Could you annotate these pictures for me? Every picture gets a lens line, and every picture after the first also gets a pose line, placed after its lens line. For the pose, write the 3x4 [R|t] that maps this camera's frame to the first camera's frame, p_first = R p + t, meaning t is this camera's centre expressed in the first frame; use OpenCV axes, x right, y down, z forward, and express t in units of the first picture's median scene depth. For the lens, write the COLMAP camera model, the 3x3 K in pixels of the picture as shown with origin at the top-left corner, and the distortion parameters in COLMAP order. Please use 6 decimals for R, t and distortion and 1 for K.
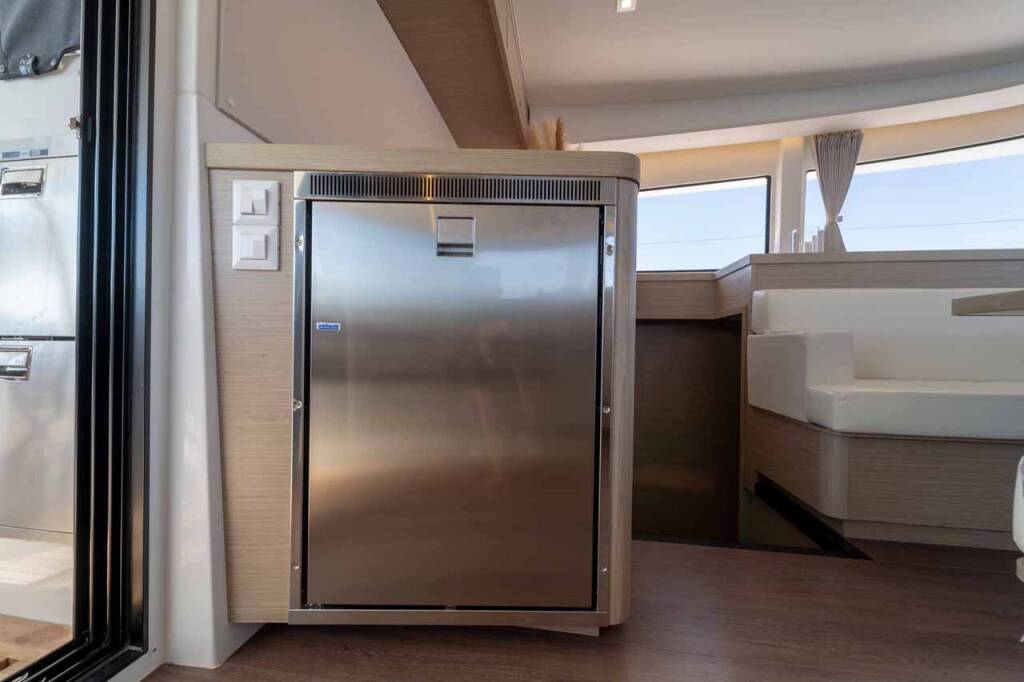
lens RADIAL K [[419.6, 0, 511.3], [0, 419.6, 345.8], [0, 0, 1]] dist [0.003802, 0.000252]
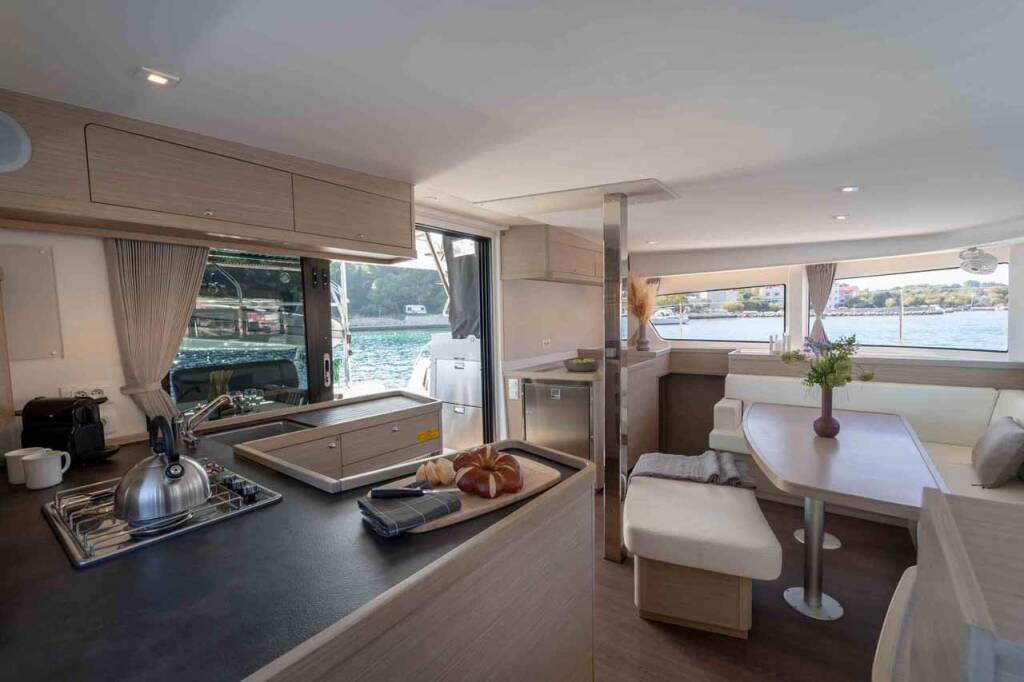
lens RADIAL K [[419.6, 0, 511.3], [0, 419.6, 345.8], [0, 0, 1]] dist [0.003802, 0.000252]
pose [[0.890506, -0.003572, -0.454957, 1.096075], [0.032500, 0.997914, 0.055777, -0.775022], [0.453809, -0.064456, 0.888765, -2.302955]]
